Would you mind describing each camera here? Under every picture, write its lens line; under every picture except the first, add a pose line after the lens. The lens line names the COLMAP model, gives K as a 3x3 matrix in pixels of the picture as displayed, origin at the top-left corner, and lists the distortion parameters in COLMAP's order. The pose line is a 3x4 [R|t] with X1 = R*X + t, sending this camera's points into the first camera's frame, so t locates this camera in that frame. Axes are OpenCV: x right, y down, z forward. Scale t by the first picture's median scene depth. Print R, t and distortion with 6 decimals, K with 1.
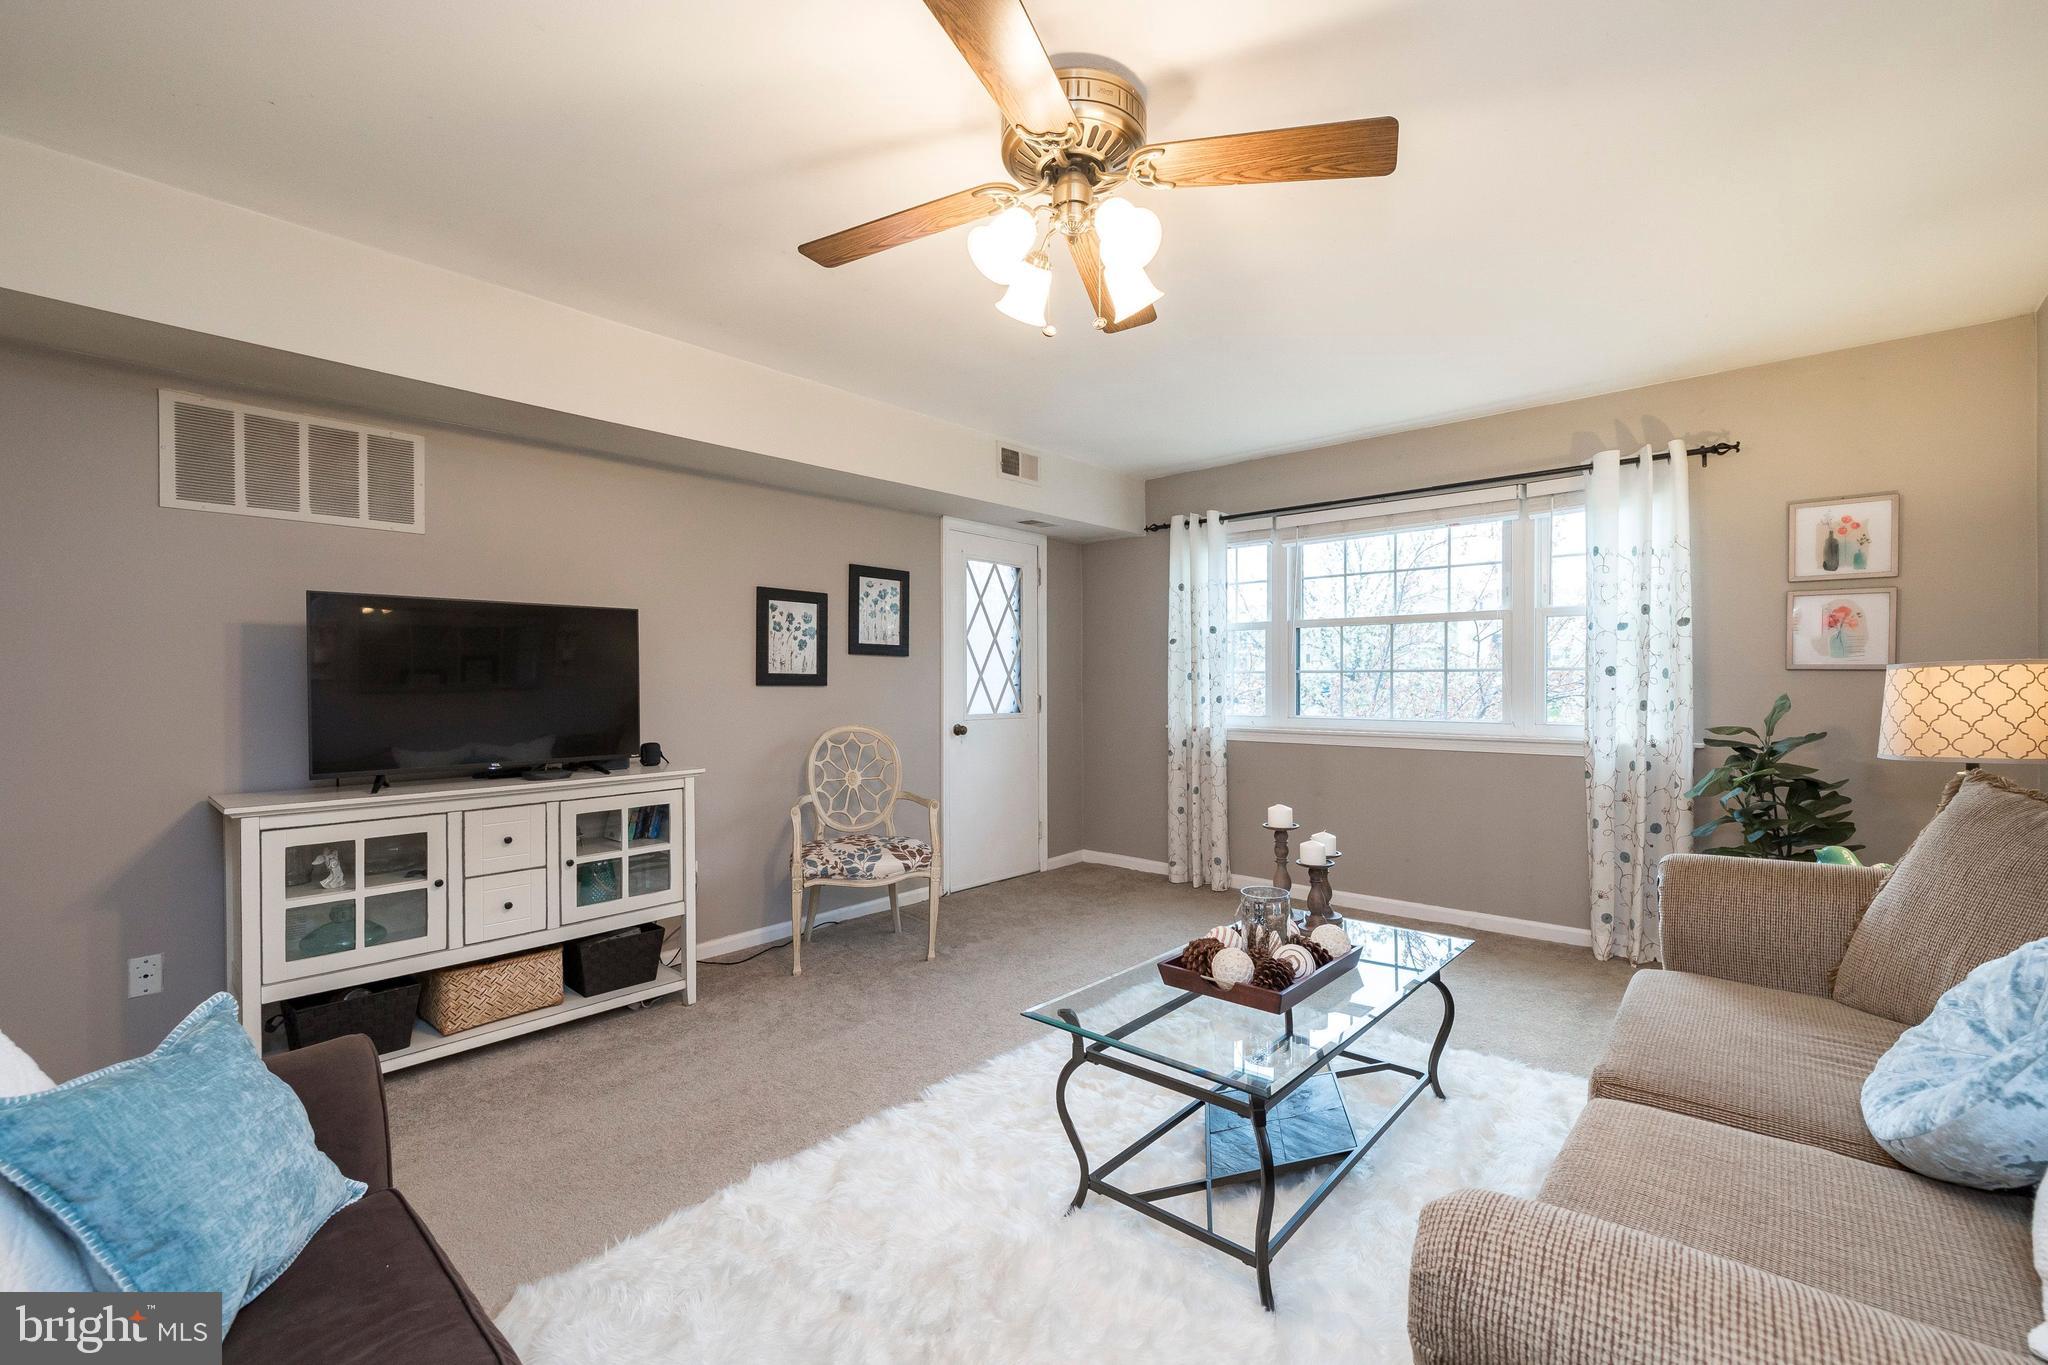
lens RADIAL K [[859.2, 0, 1028.6], [0, 859.2, 683.8], [0, 0, 1]] dist [0.000025, -0.000187]
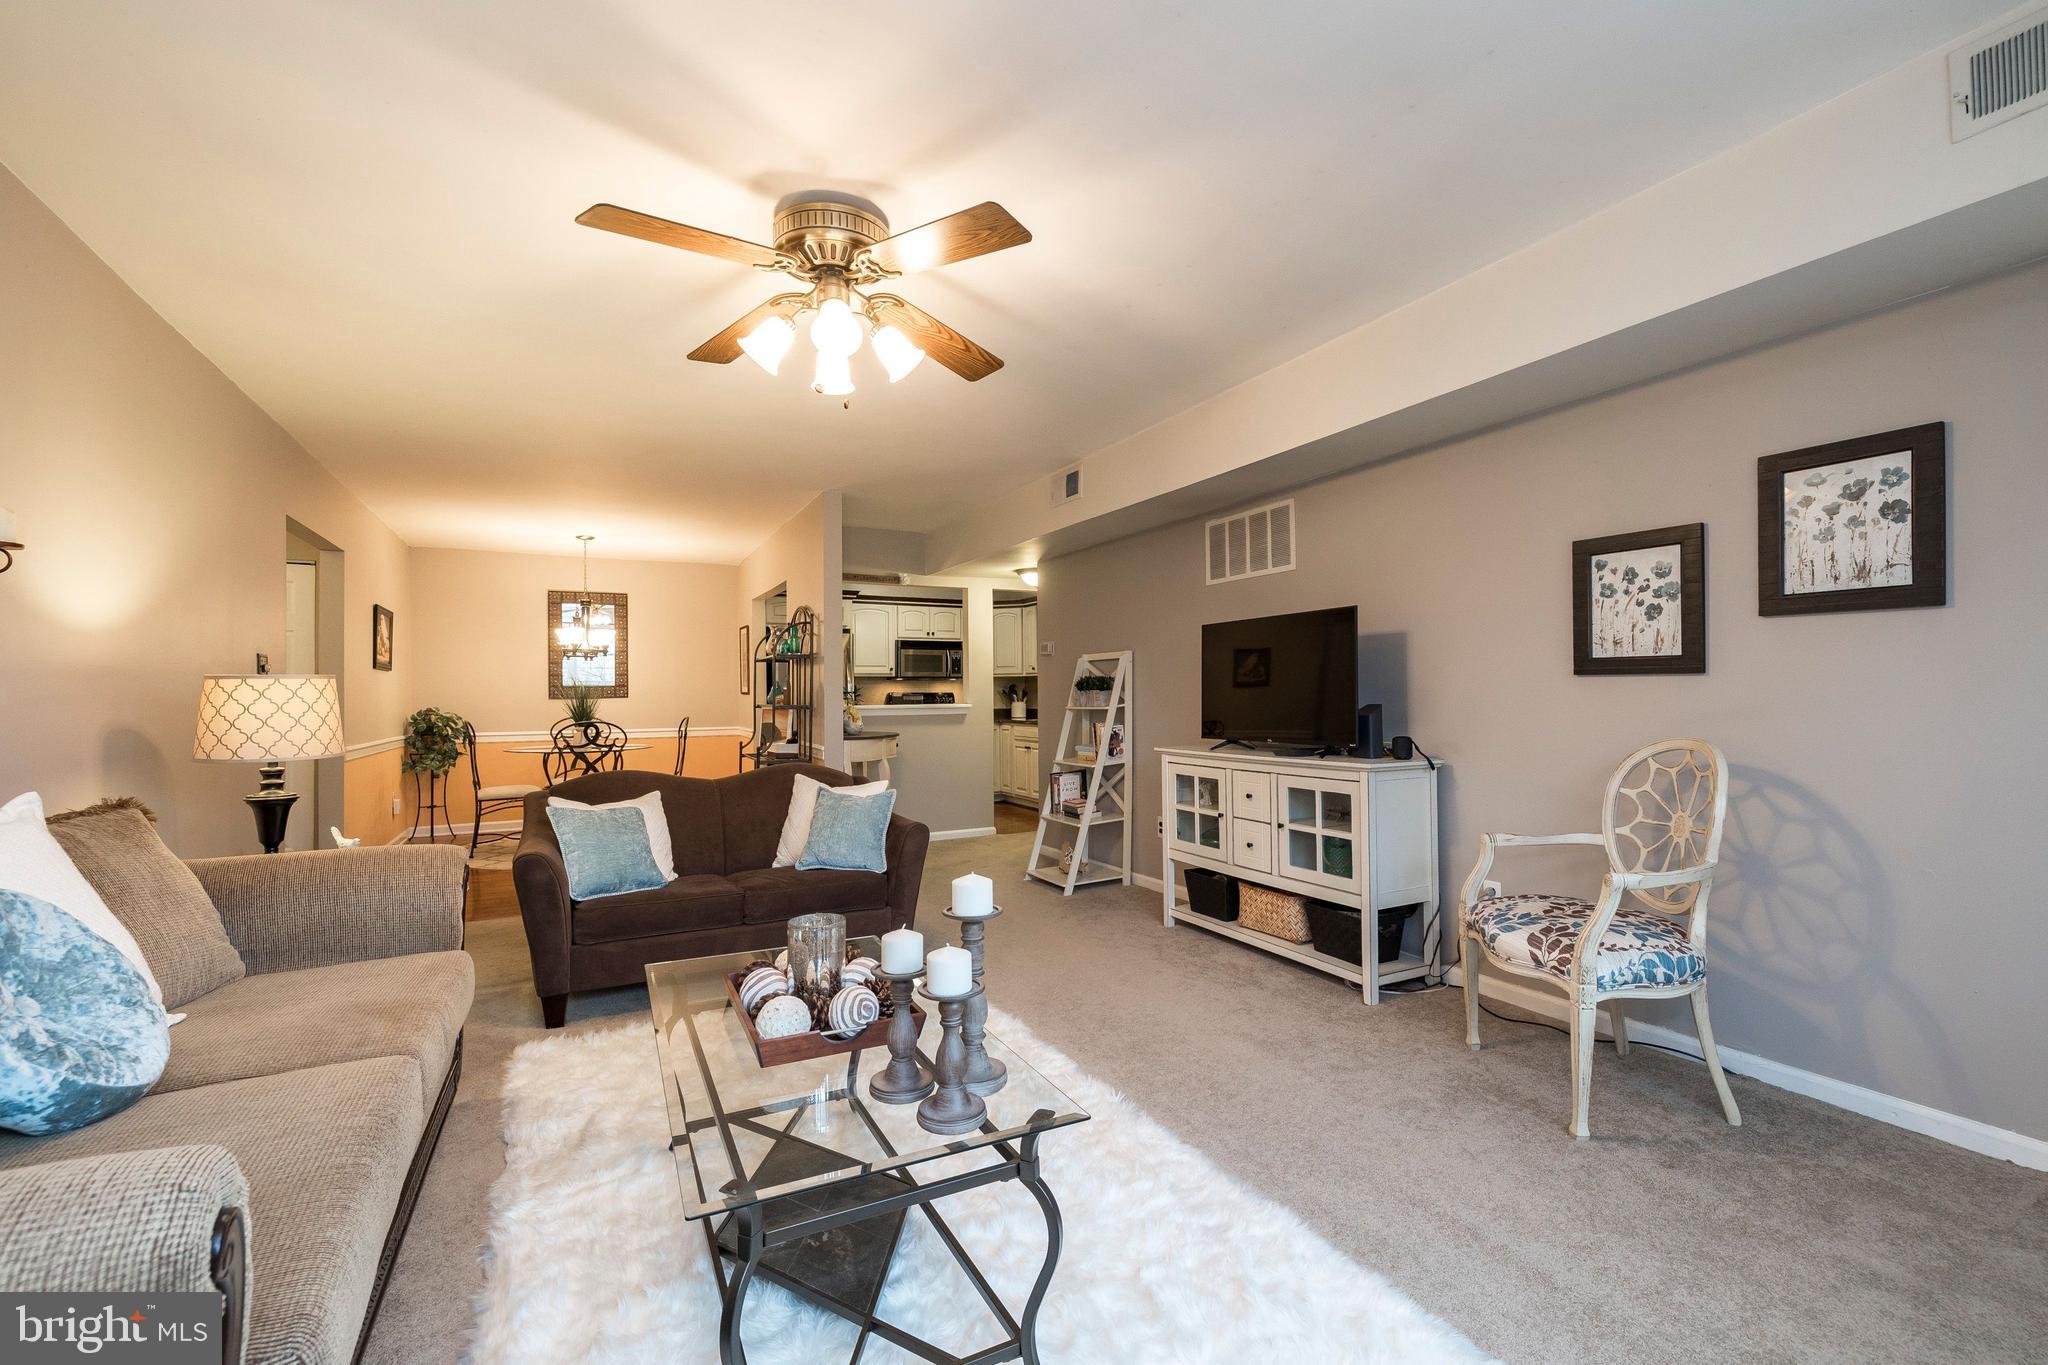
lens RADIAL K [[859.2, 0, 1028.6], [0, 859.2, 683.8], [0, 0, 1]] dist [0.000025, -0.000187]
pose [[-0.351716, -0.007323, -0.936078, 0.536017], [0.007231, 0.999918, -0.010539, 0.013656], [0.936079, -0.010475, -0.351635, 0.805835]]
